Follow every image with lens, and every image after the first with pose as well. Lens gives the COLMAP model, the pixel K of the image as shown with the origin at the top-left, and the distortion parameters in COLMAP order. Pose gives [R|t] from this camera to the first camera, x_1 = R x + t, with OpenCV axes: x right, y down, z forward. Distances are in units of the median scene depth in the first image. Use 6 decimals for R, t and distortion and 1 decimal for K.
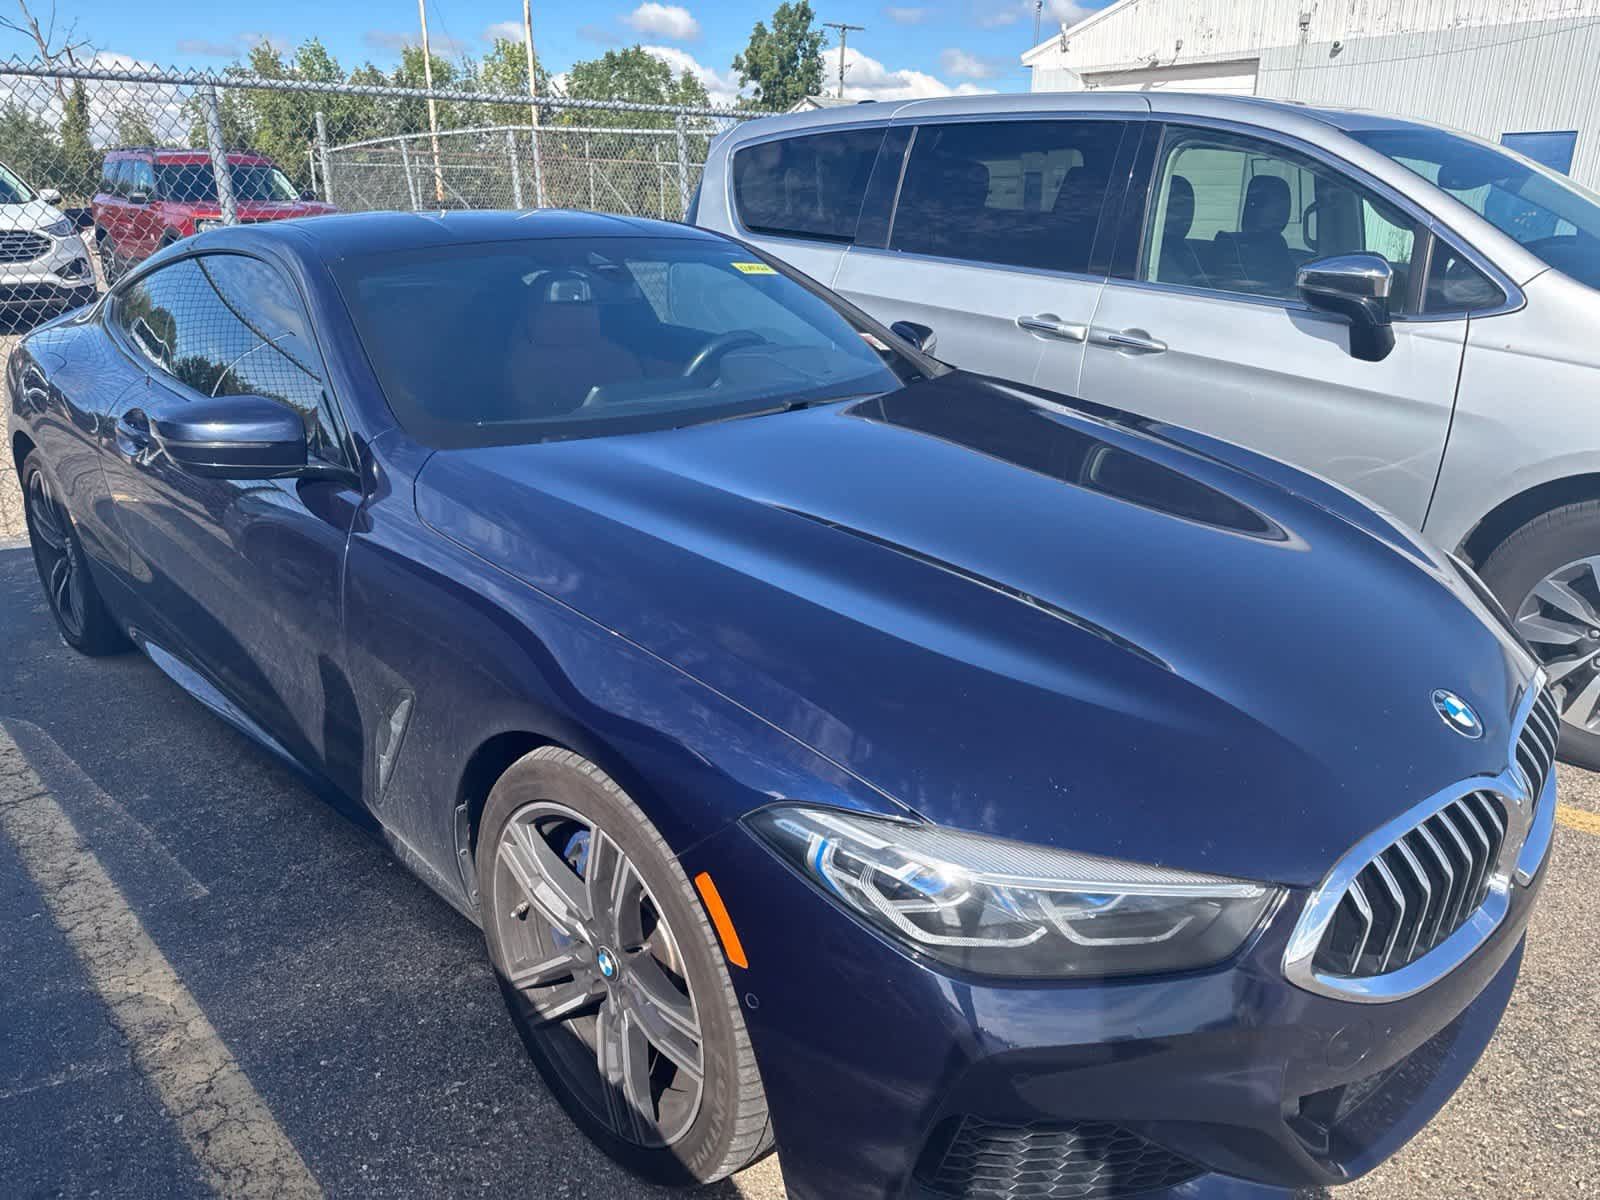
lens RADIAL K [[1134.0, 0, 808.9], [0, 1134.0, 603.1], [0, 0, 1]] dist [0.019218, -0.020159]
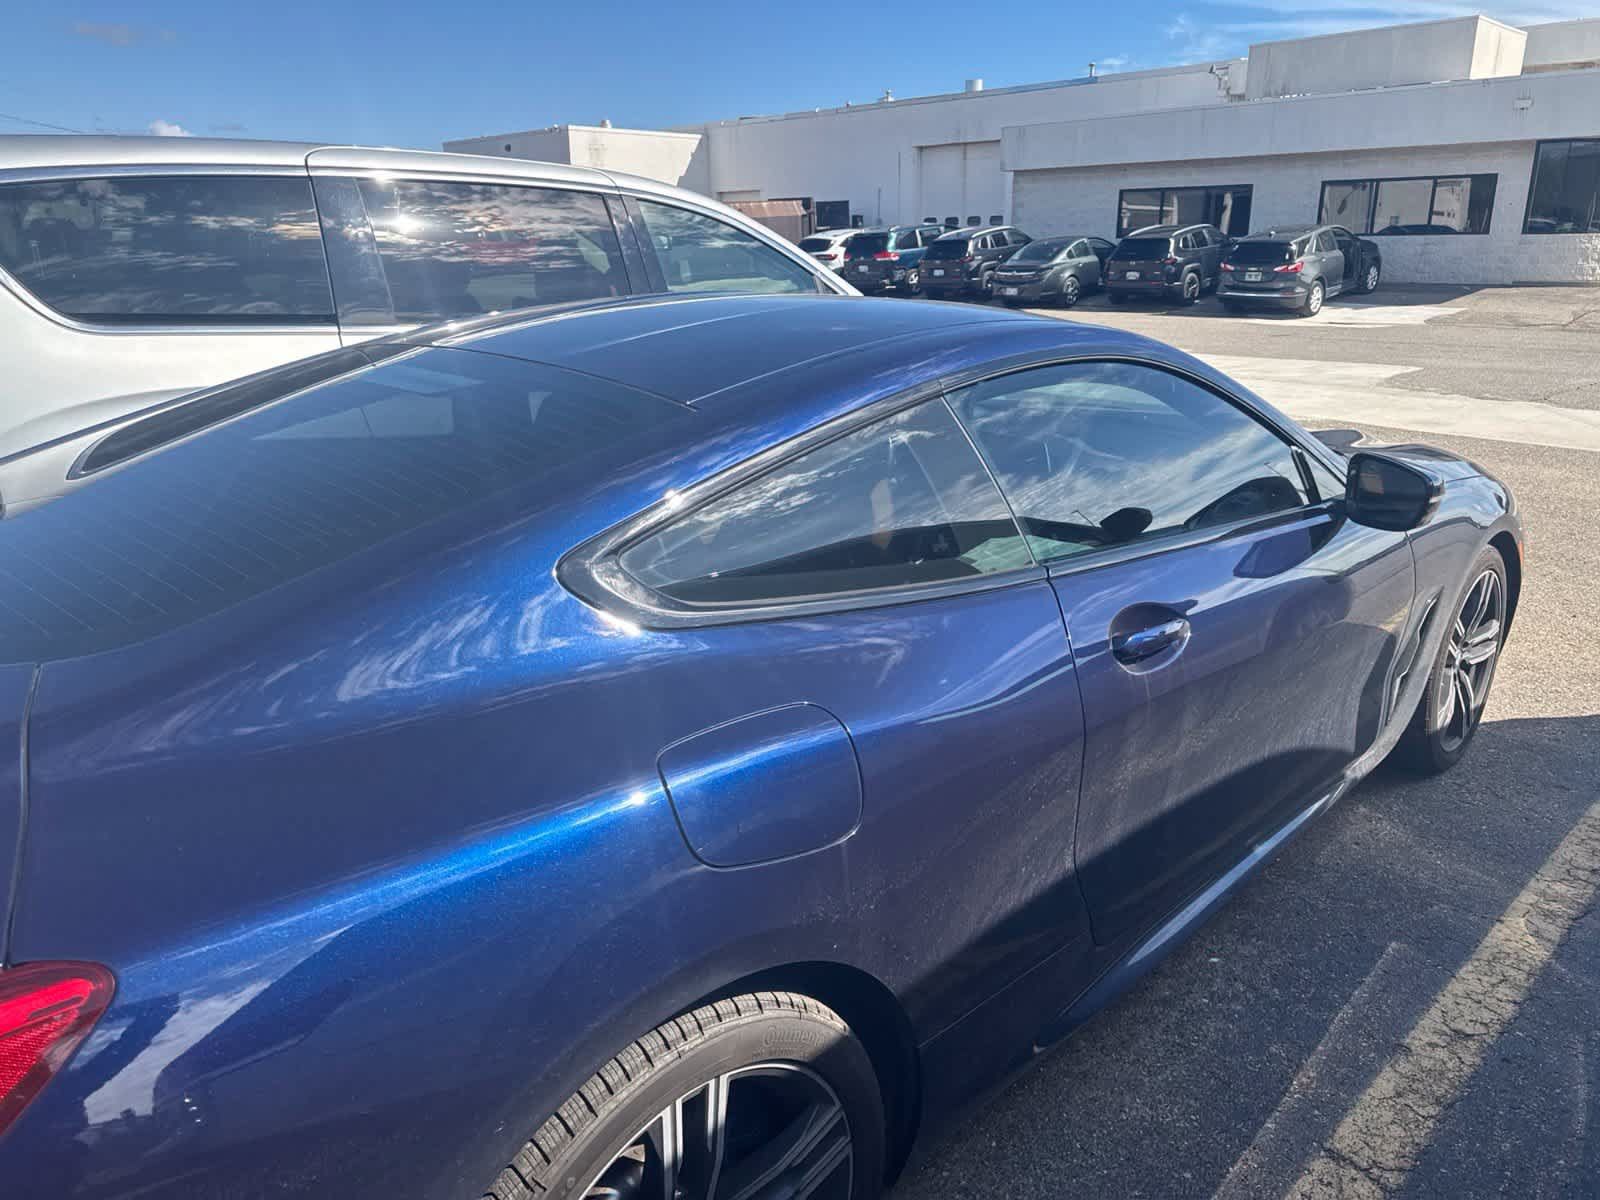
lens RADIAL K [[1134.0, 0, 804.5], [0, 1134.0, 600.8], [0, 0, 1]] dist [0.019218, -0.020159]
pose [[-0.001799, -0.308522, 0.951216, -1.086045], [0.339858, 0.894409, 0.290740, -0.384353], [-0.940475, 0.323802, 0.103244, 0.998764]]
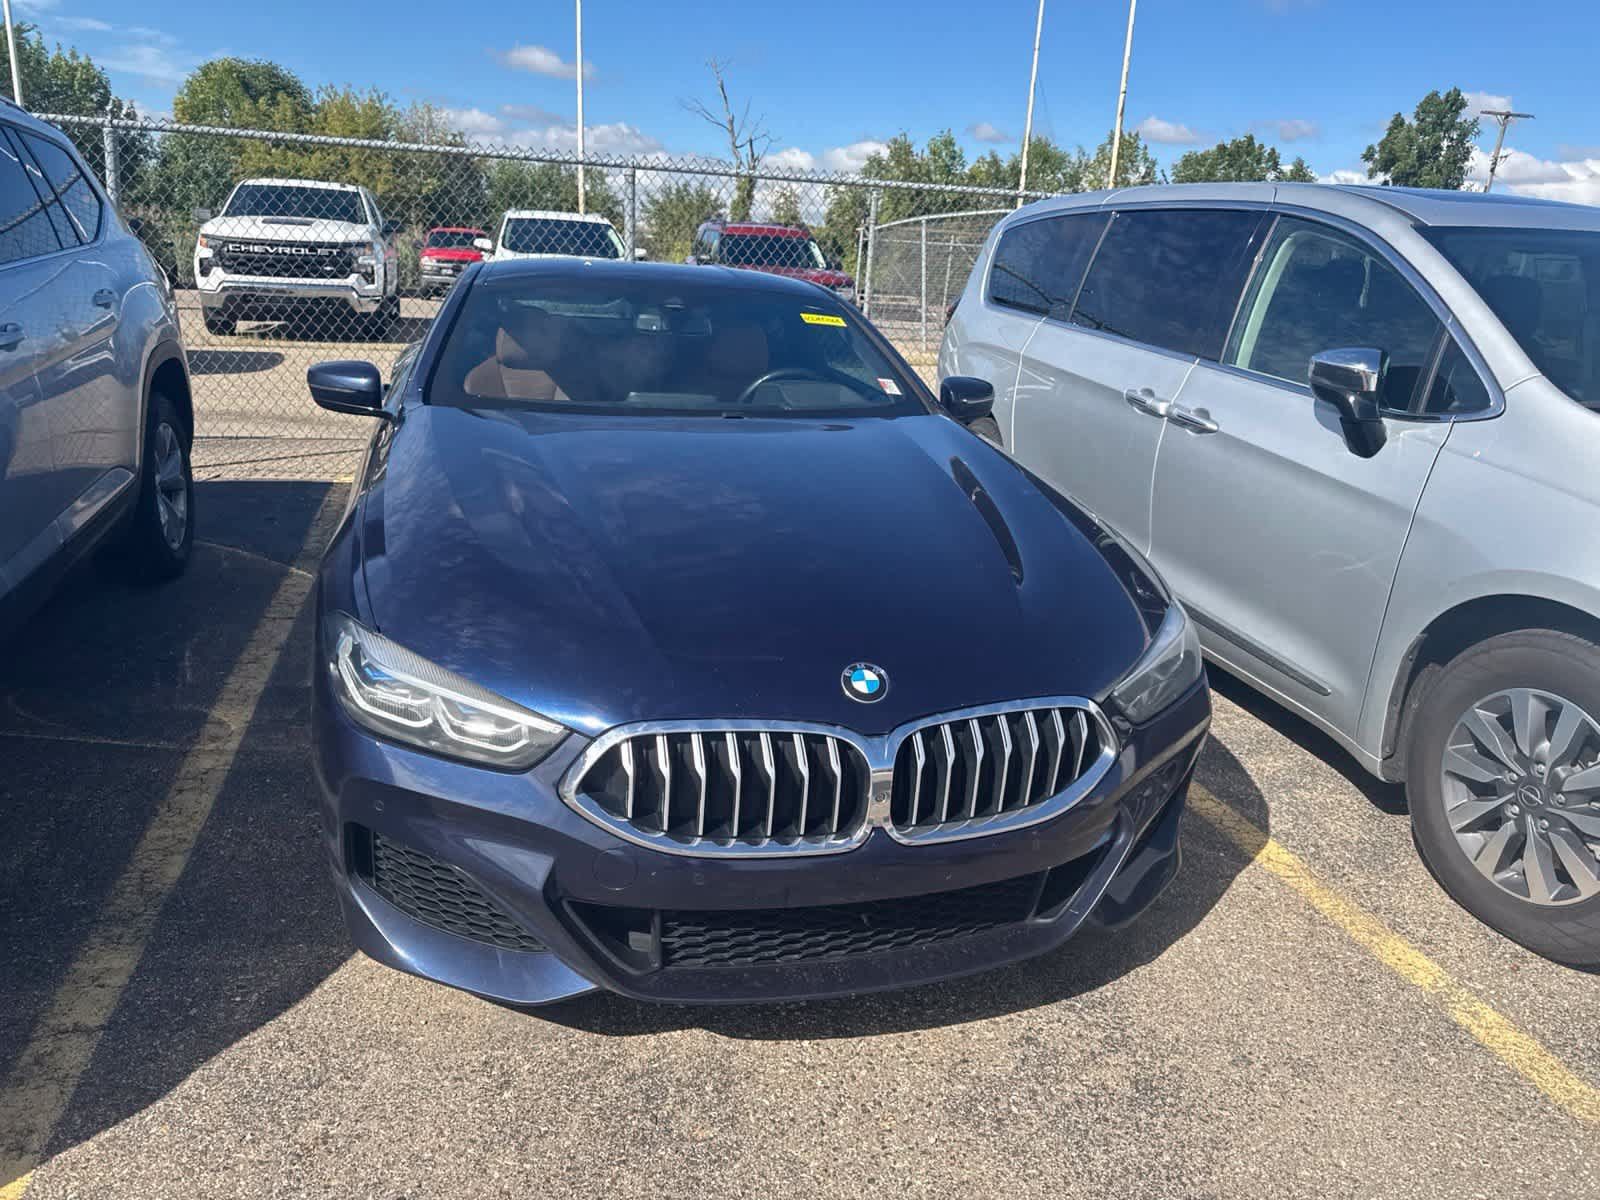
lens RADIAL K [[1134.0, 0, 810.7], [0, 1134.0, 614.0], [0, 0, 1]] dist [0.019218, -0.020159]
pose [[0.875755, 0.186084, -0.445451, 0.545641], [-0.211731, 0.977295, -0.008004, 0.024436], [0.433847, 0.101325, 0.895271, -0.055020]]
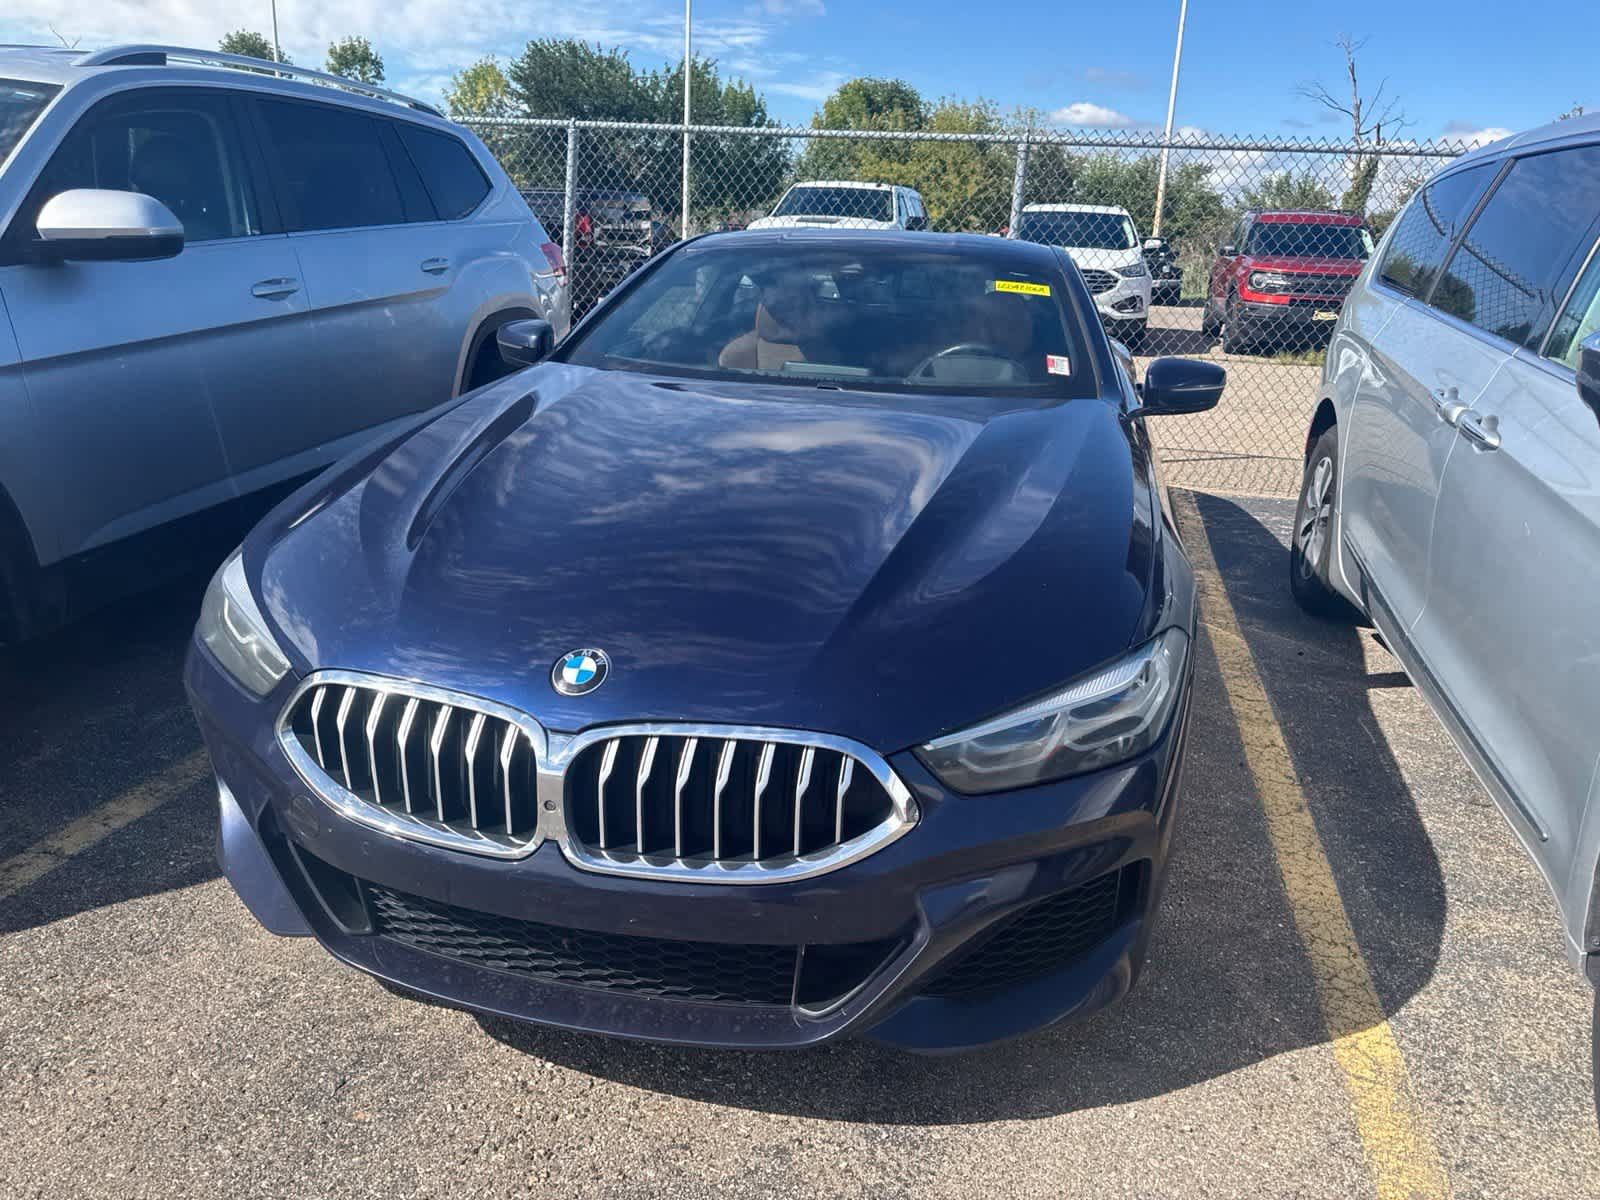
lens RADIAL K [[1134.0, 0, 806.8], [0, 1134.0, 612.6], [0, 0, 1]] dist [0.019218, -0.020159]
pose [[0.534936, 0.290675, -0.793316, 0.779516], [-0.328242, 0.936698, 0.121876, -0.078108], [0.778525, 0.195203, 0.596486, 0.281710]]
